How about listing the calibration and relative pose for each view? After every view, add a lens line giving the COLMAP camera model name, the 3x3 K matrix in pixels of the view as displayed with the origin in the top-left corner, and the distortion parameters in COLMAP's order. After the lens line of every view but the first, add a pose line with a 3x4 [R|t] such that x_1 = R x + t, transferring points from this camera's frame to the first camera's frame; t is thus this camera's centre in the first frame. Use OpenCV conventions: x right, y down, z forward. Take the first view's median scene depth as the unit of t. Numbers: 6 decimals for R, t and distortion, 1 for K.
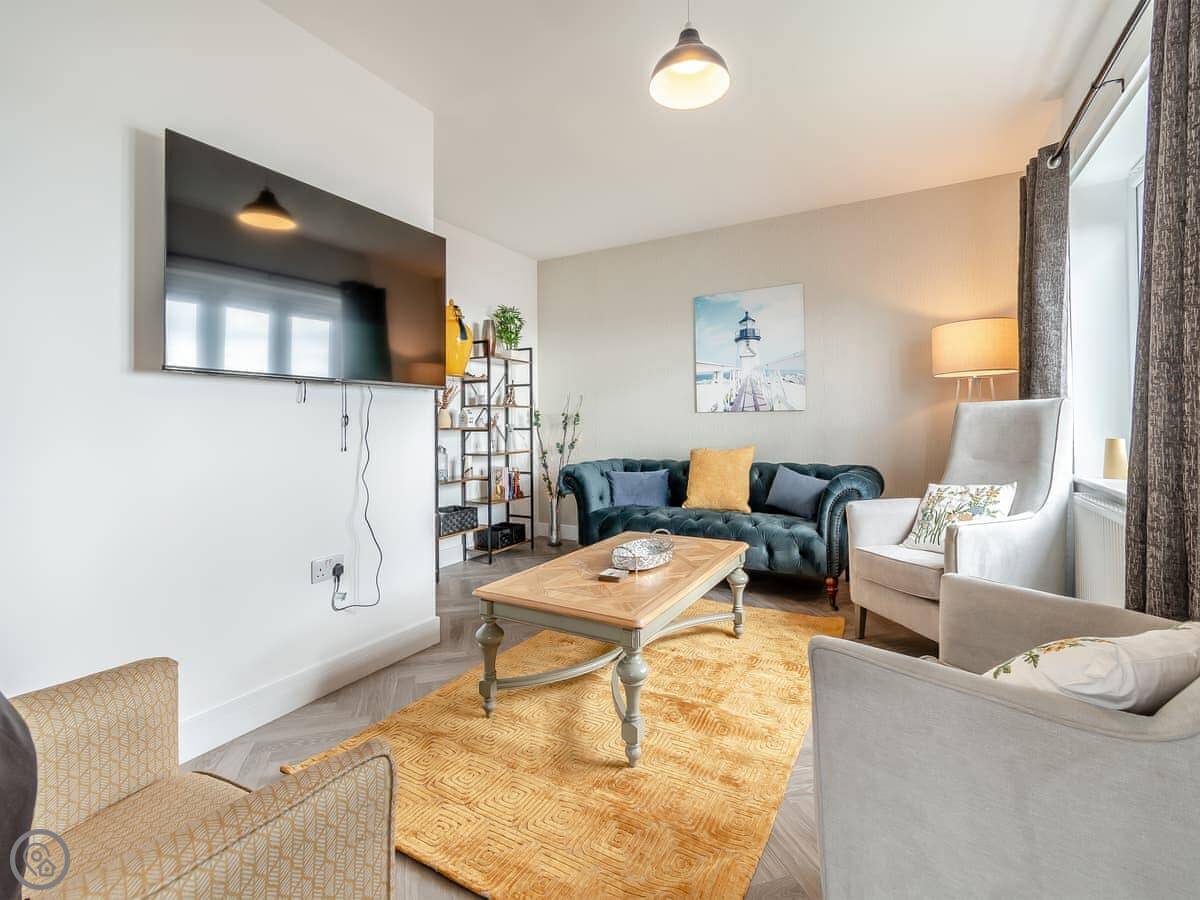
lens RADIAL K [[545.6, 0, 599.7], [0, 545.6, 472.4], [0, 0, 1]] dist [-0.001006, -0.000167]
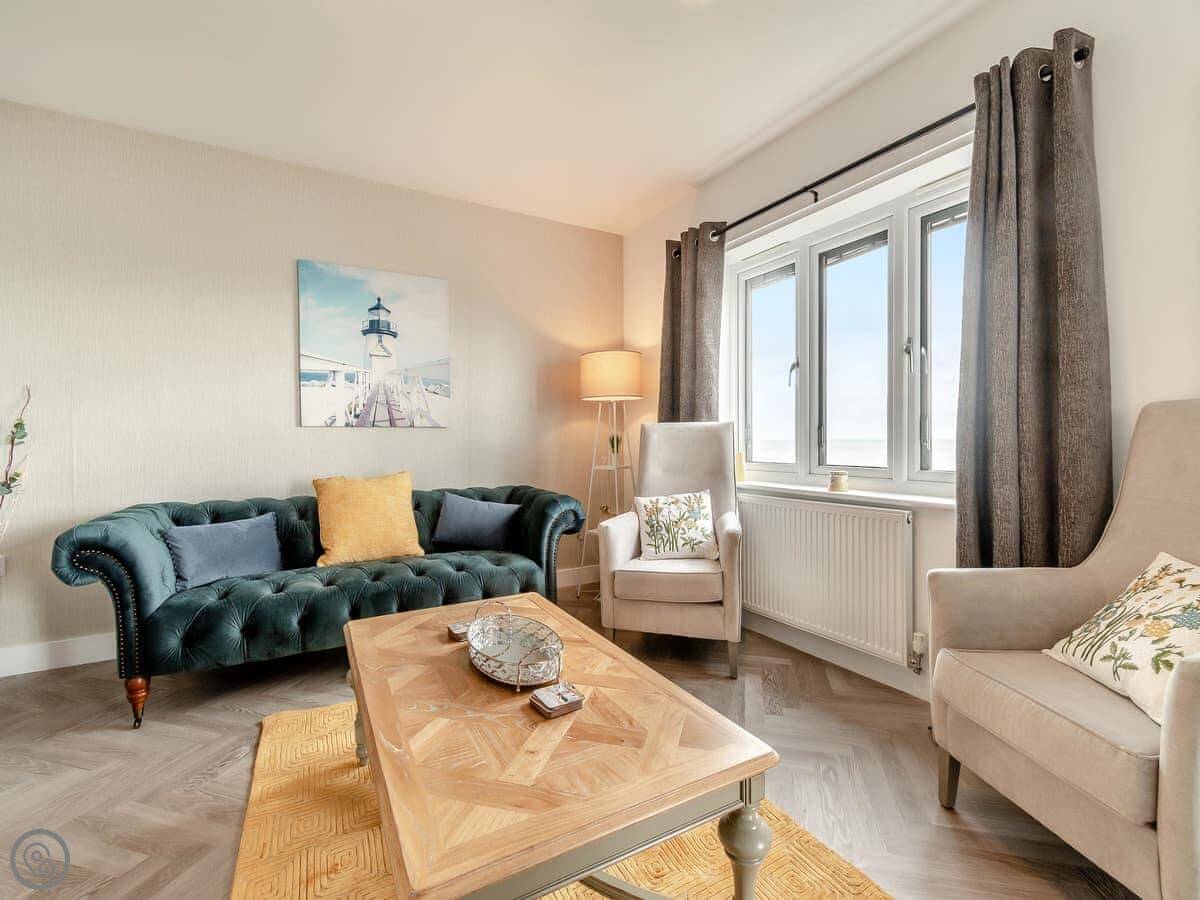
lens RADIAL K [[545.6, 0, 599.7], [0, 545.6, 472.4], [0, 0, 1]] dist [-0.001006, -0.000167]
pose [[0.512055, -0.043419, 0.857854, -0.242905], [0.079289, 0.996847, 0.003126, -0.025485], [-0.855285, 0.066418, 0.513883, 0.348723]]
